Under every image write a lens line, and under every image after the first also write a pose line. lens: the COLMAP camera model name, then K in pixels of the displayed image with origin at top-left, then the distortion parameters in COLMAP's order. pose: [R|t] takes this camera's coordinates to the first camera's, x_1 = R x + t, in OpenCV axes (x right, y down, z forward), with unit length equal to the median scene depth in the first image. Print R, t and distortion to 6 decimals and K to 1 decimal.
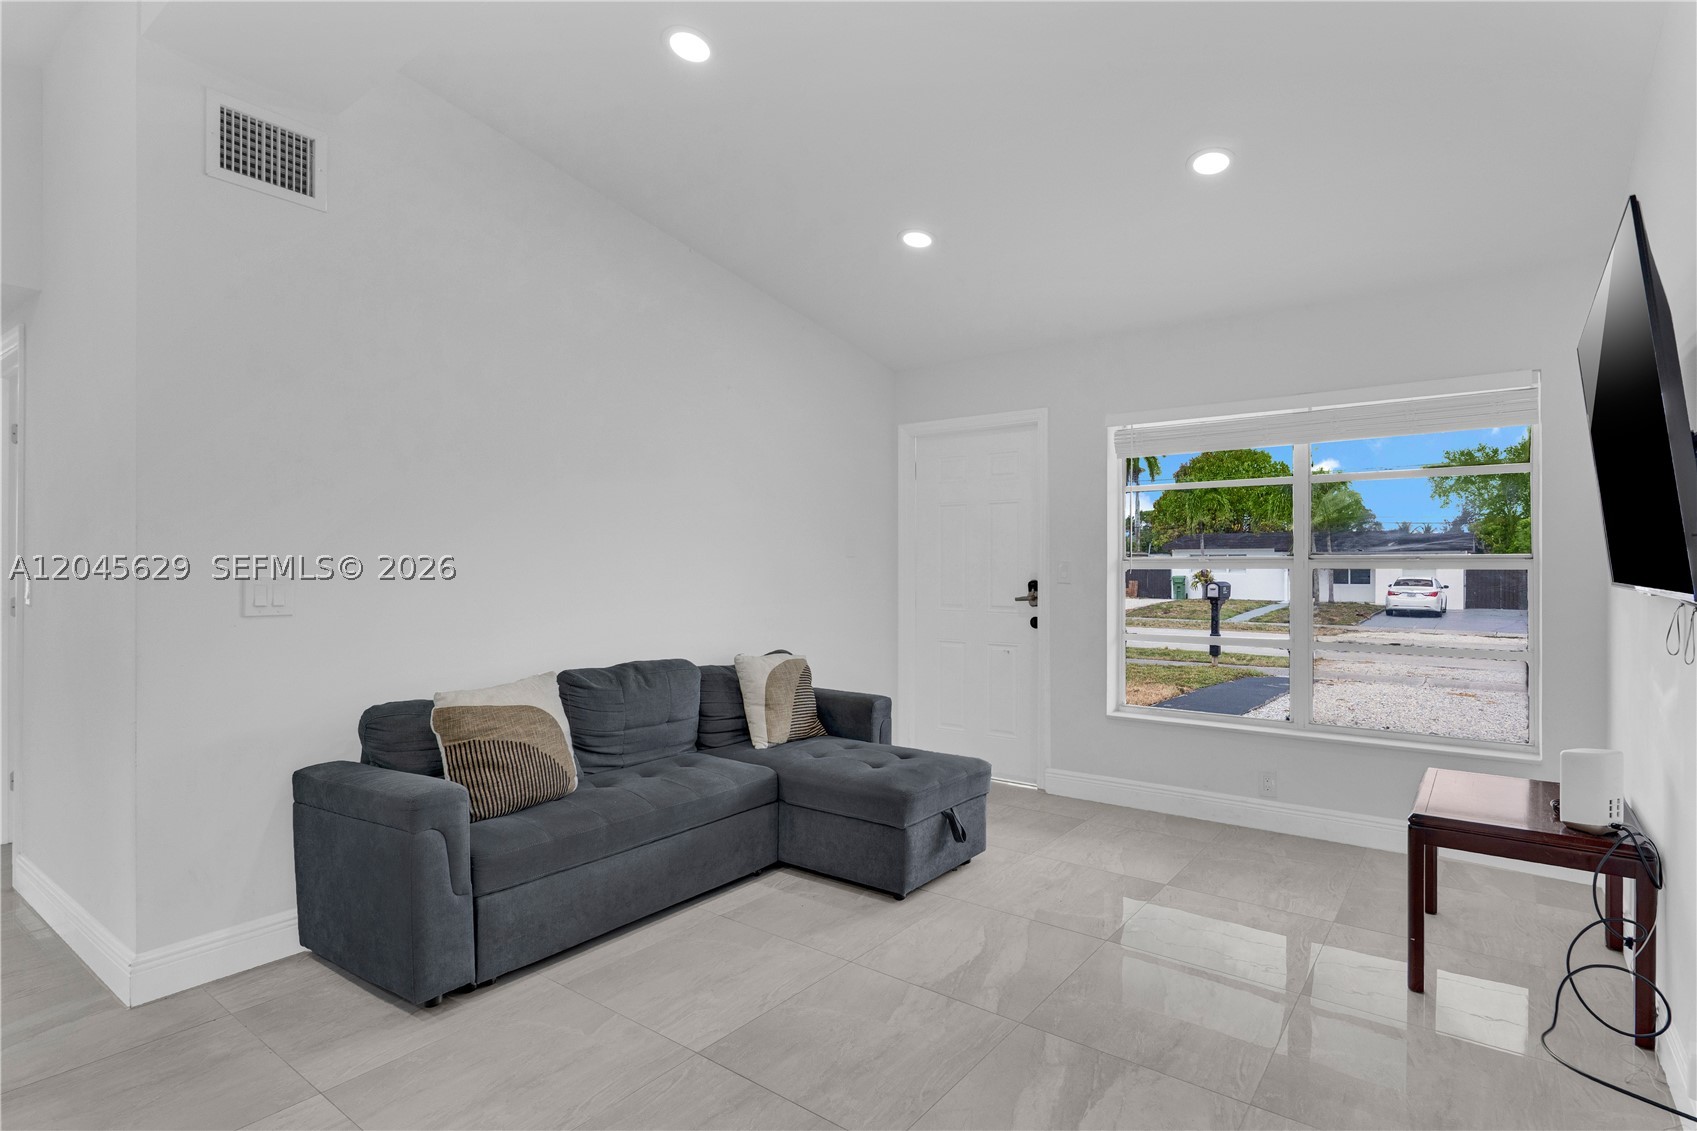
lens RADIAL K [[838.9, 0, 936.8], [0, 838.9, 558.6], [0, 0, 1]] dist [0.001246, 0.003863]
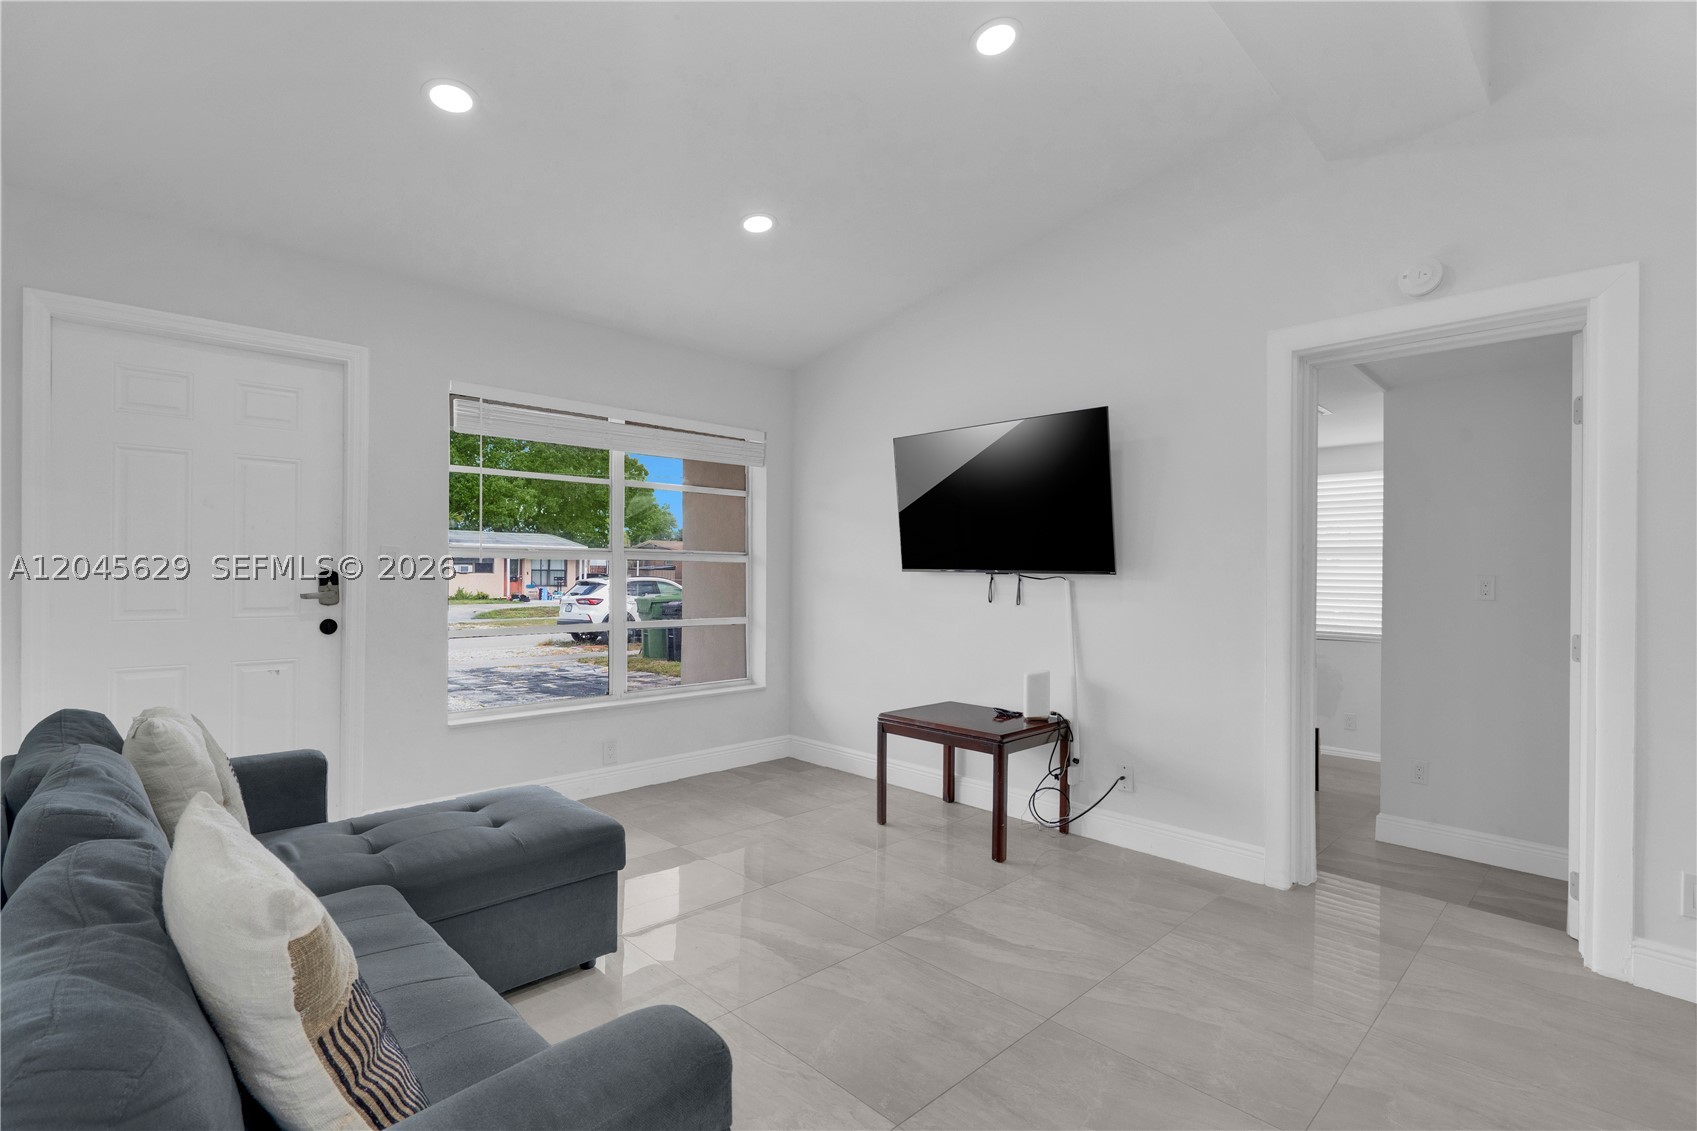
lens RADIAL K [[795.5, 0, 838.3], [0, 795.5, 570.9], [0, 0, 1]] dist [-0.000226, 0.001885]
pose [[0.205076, 0.001739, 0.978745, -0.874947], [-0.014492, 0.999894, 0.001260, 0.032229], [-0.978639, -0.014442, 0.205079, 0.738630]]
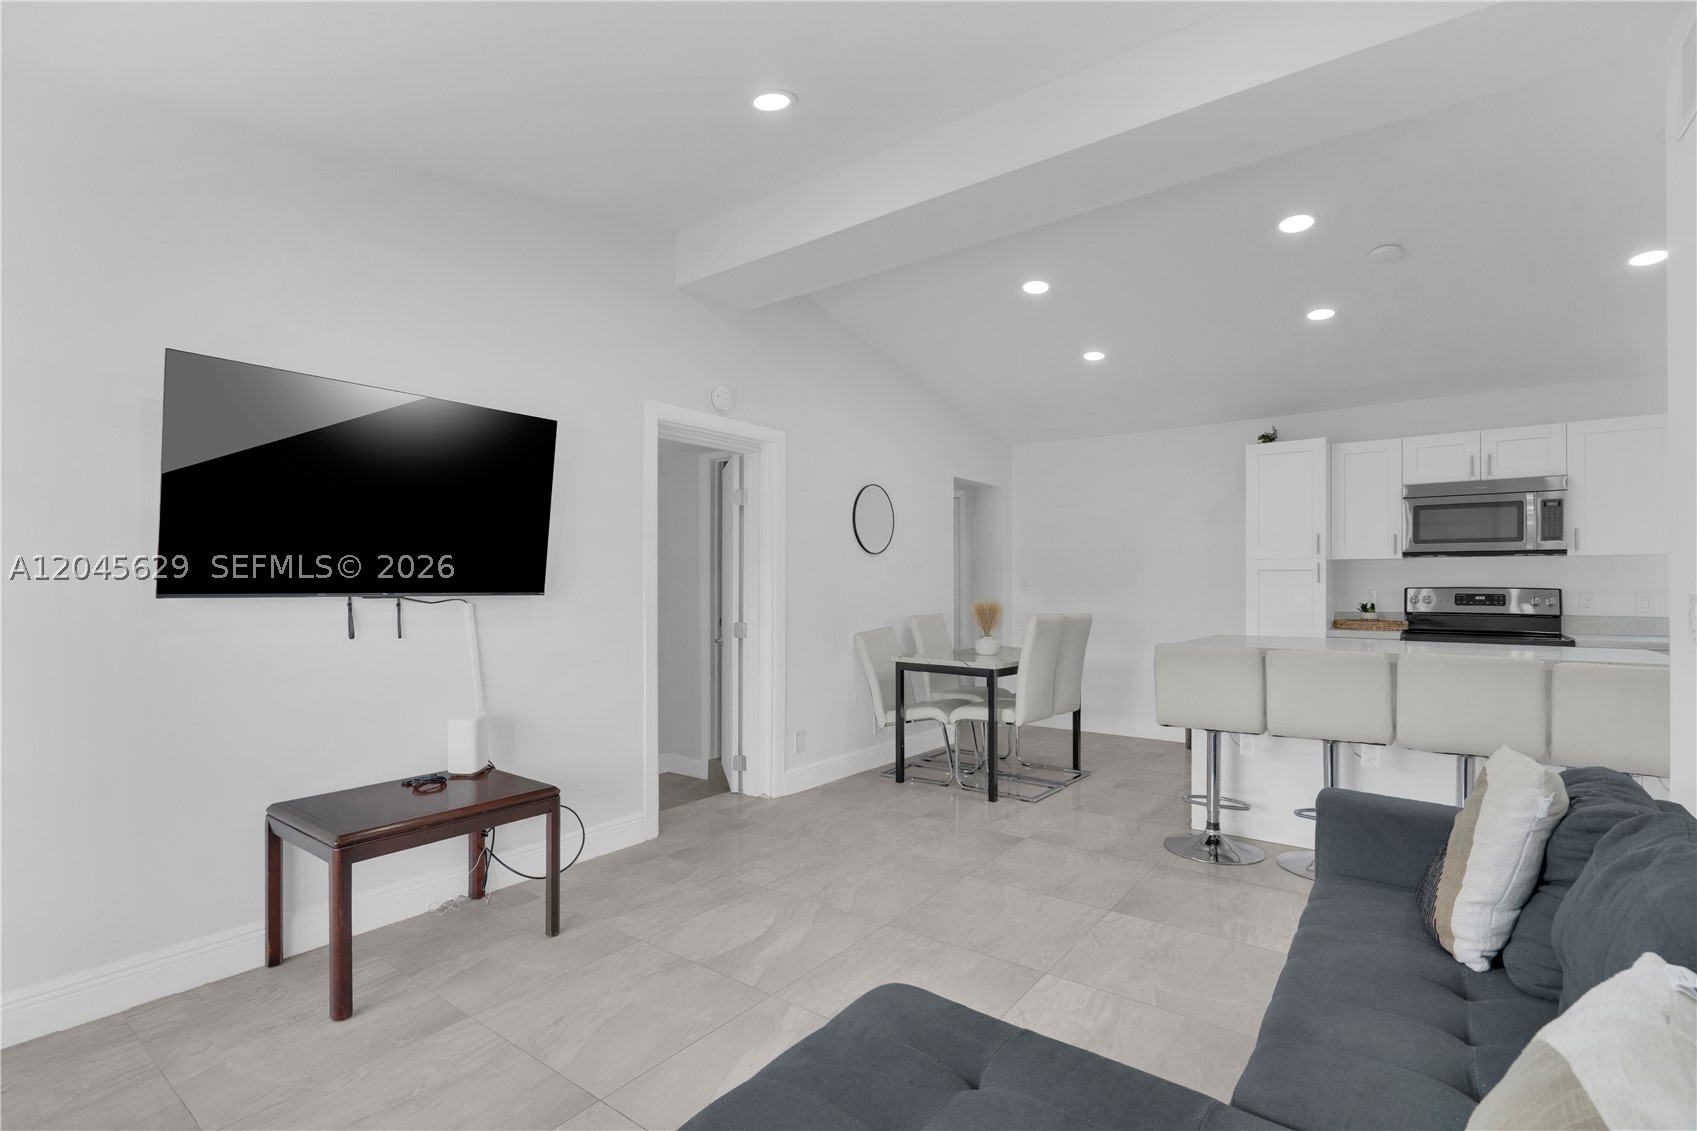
lens RADIAL K [[795.5, 0, 849.6], [0, 795.5, 579.8], [0, 0, 1]] dist [-0.000226, 0.001885]
pose [[-0.998789, -0.003253, 0.049097, -0.044078], [-0.003428, 0.999988, -0.003483, 0.014107], [-0.049085, -0.003647, -0.998788, 1.783776]]
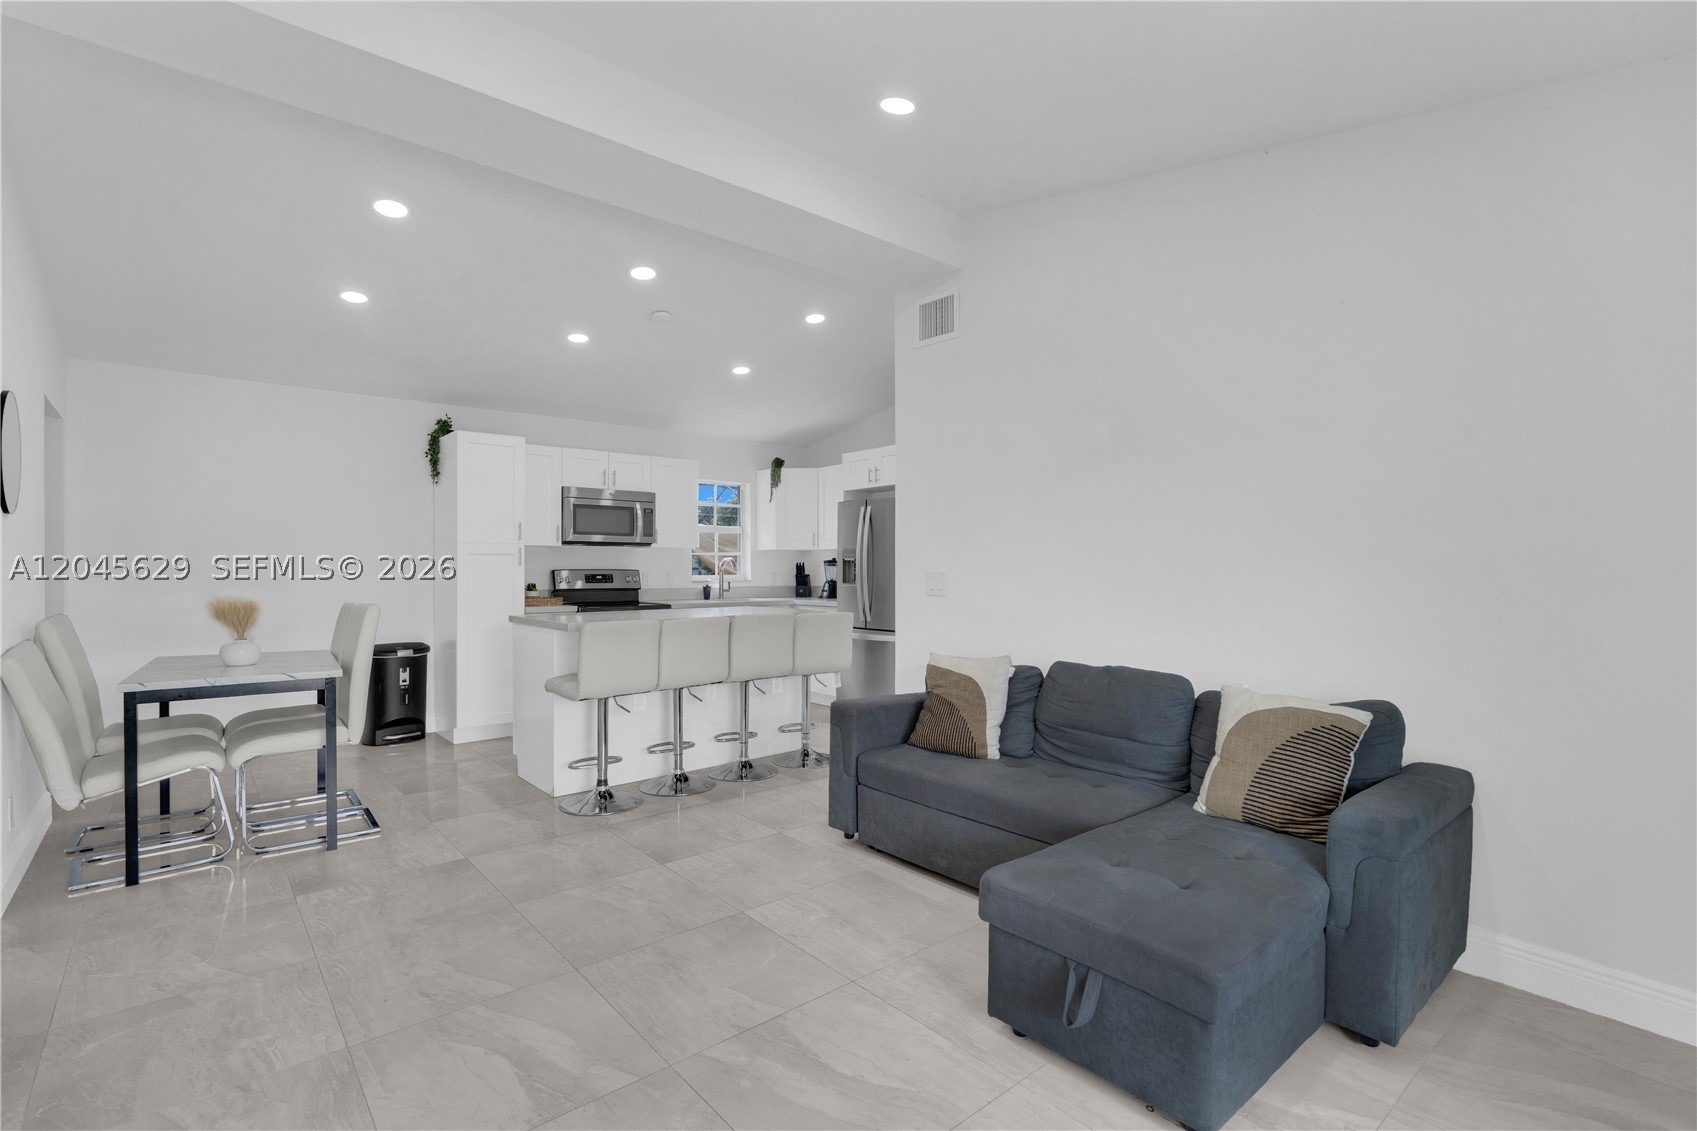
lens RADIAL K [[795.5, 0, 838.1], [0, 795.5, 569.6], [0, 0, 1]] dist [-0.000226, 0.001885]
pose [[-0.269150, 0.001797, -0.963096, 0.769547], [-0.001311, 0.999997, 0.002233, 0.014740], [0.963097, 0.001864, -0.269147, 1.232575]]
